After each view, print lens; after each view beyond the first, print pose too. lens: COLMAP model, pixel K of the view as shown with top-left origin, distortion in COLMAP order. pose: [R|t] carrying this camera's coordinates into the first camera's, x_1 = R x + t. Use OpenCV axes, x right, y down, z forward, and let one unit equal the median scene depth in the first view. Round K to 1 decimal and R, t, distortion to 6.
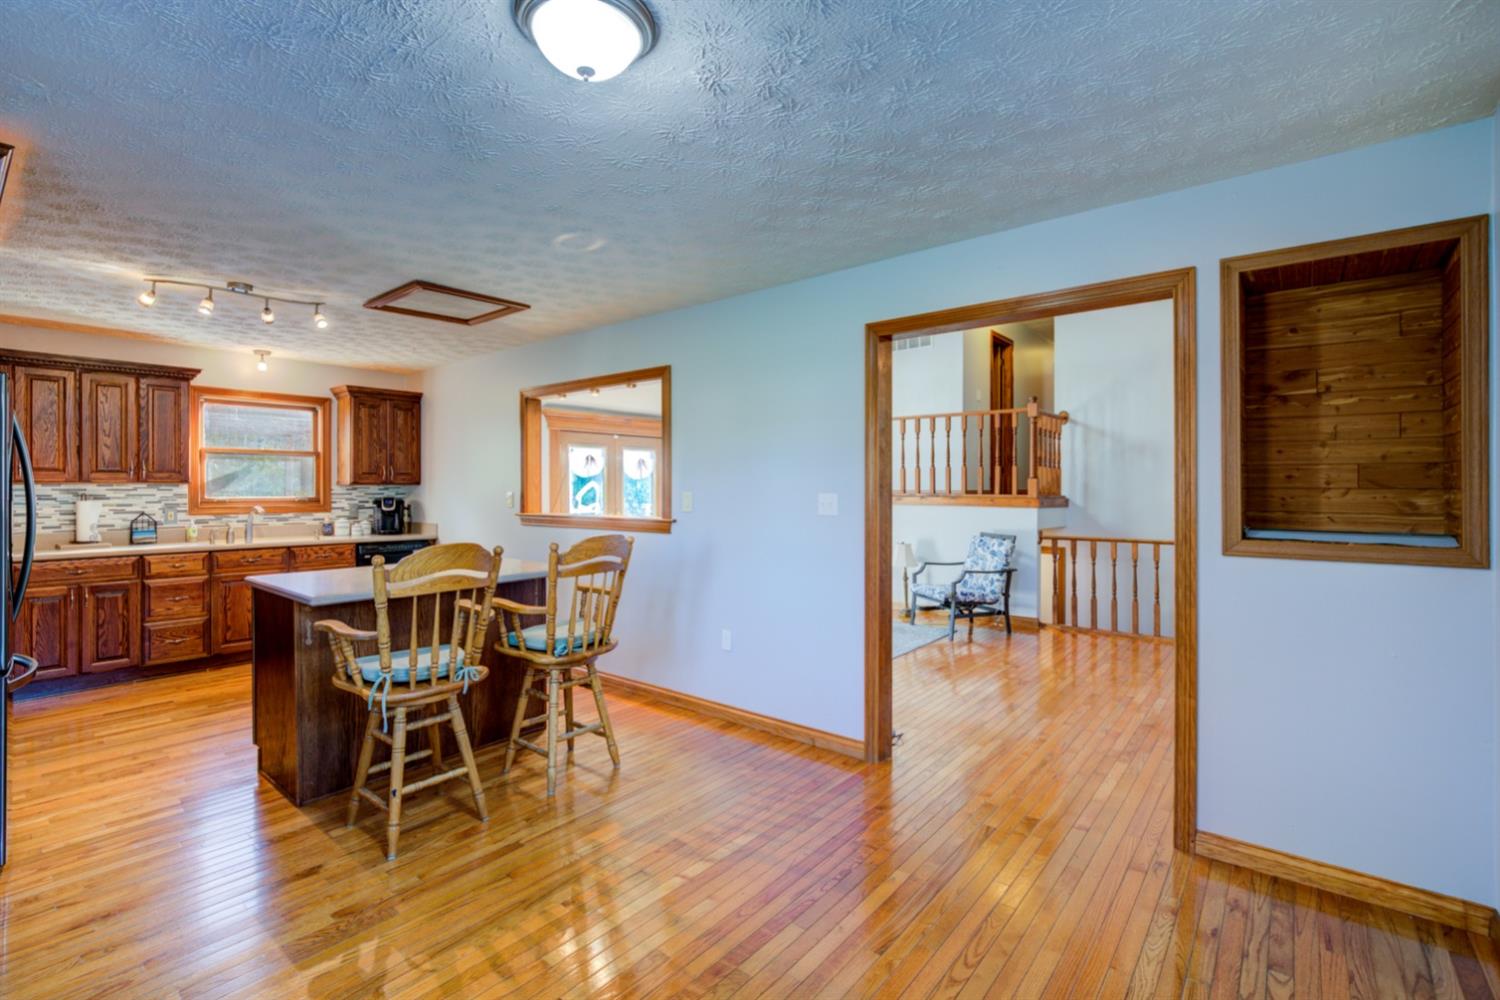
lens RADIAL K [[683.1, 0, 730.0], [0, 683.1, 485.5], [0, 0, 1]] dist [-0.026505, 0.007742]
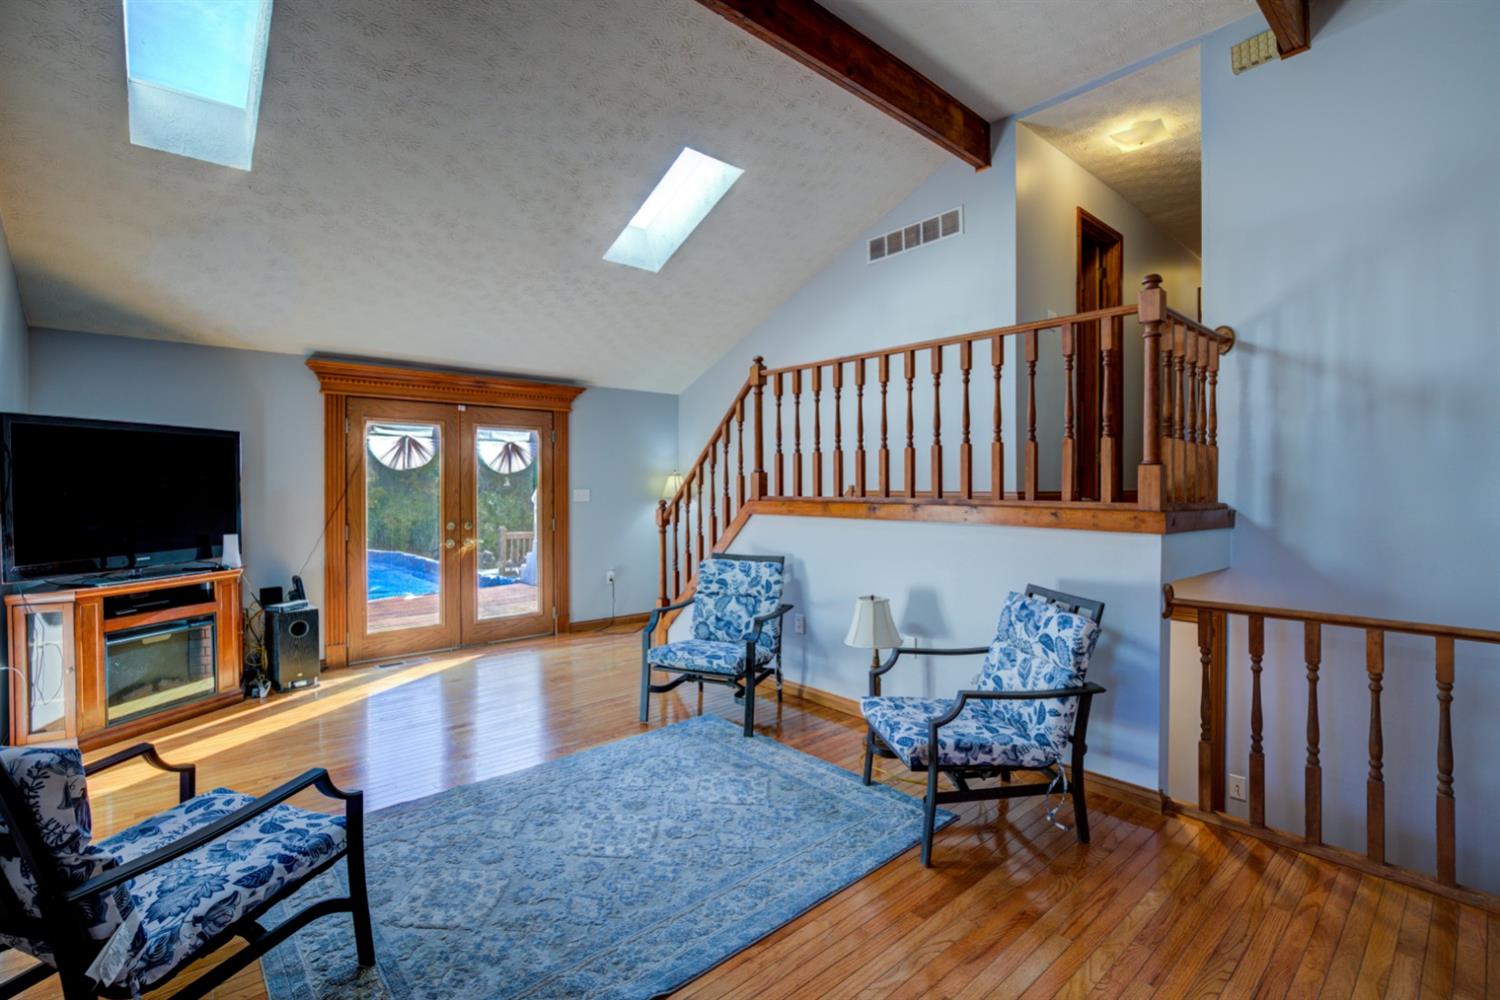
lens RADIAL K [[683.1, 0, 715.1], [0, 683.1, 487.3], [0, 0, 1]] dist [-0.026505, 0.007742]
pose [[0.986228, 0.000485, -0.165391, 0.286658], [0.000547, 0.999981, 0.006194, 0.000644], [0.165391, -0.006200, 0.986209, 0.623255]]
